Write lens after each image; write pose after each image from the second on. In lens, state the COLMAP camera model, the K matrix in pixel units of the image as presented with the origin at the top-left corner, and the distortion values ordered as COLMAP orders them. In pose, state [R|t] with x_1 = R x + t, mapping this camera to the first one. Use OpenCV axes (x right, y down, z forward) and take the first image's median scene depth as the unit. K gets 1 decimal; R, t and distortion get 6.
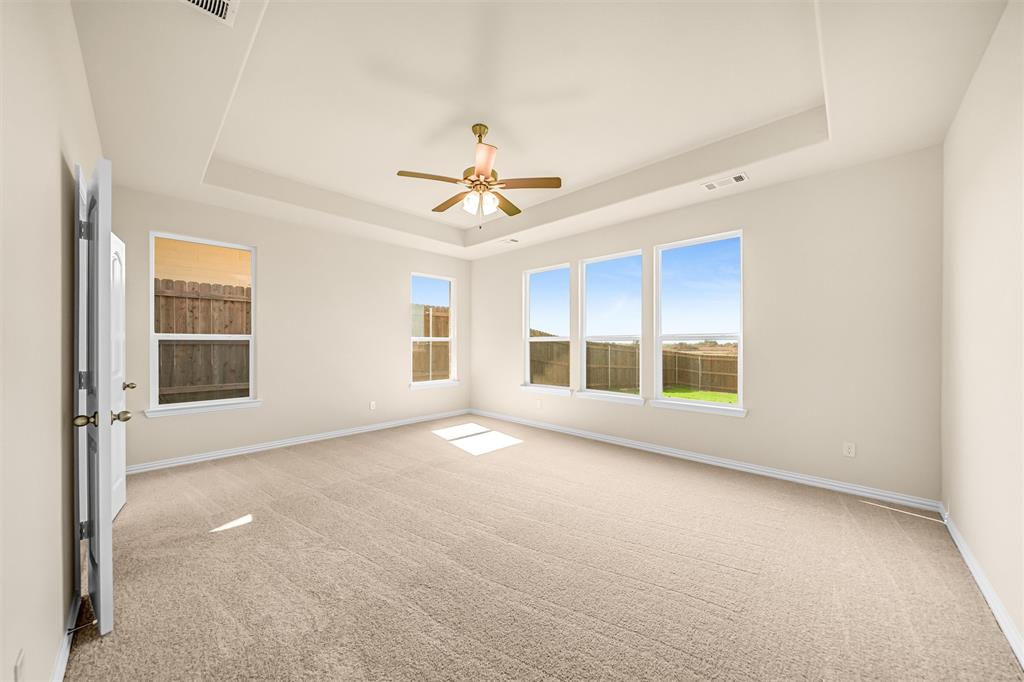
lens RADIAL K [[356.5, 0, 507.0], [0, 356.5, 345.4], [0, 0, 1]] dist [-0.001594, -0.000150]
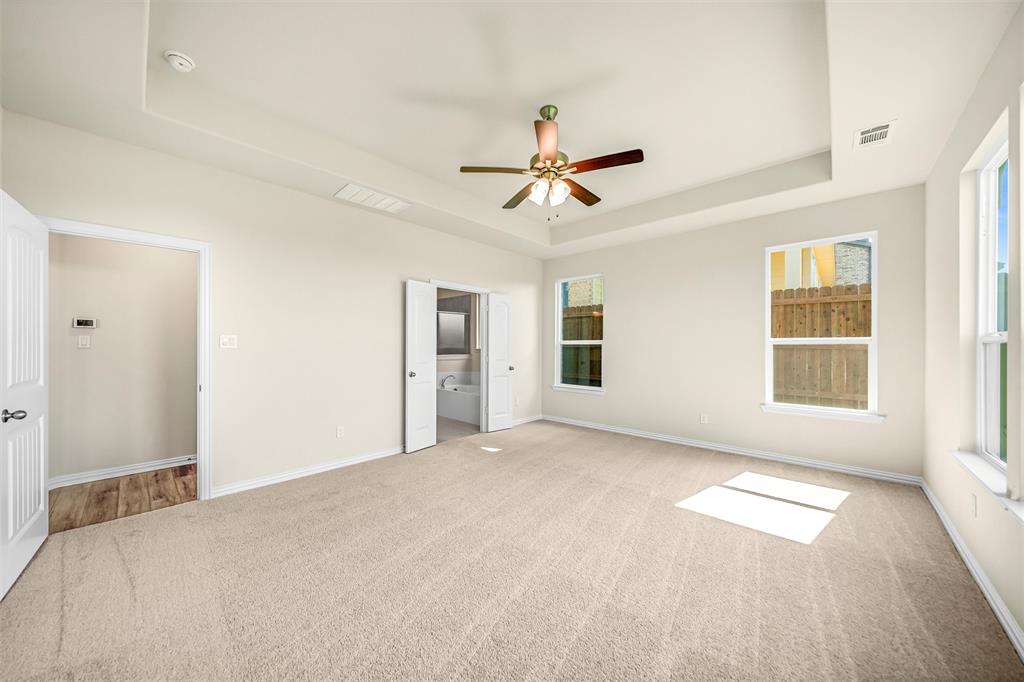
lens RADIAL K [[356.5, 0, 507.0], [0, 356.5, 345.4], [0, 0, 1]] dist [-0.001594, -0.000150]
pose [[0.016351, -0.002735, -0.999863, 0.600651], [-0.009375, 0.999952, -0.002889, -0.004156], [0.999822, 0.009421, 0.016325, 0.634953]]
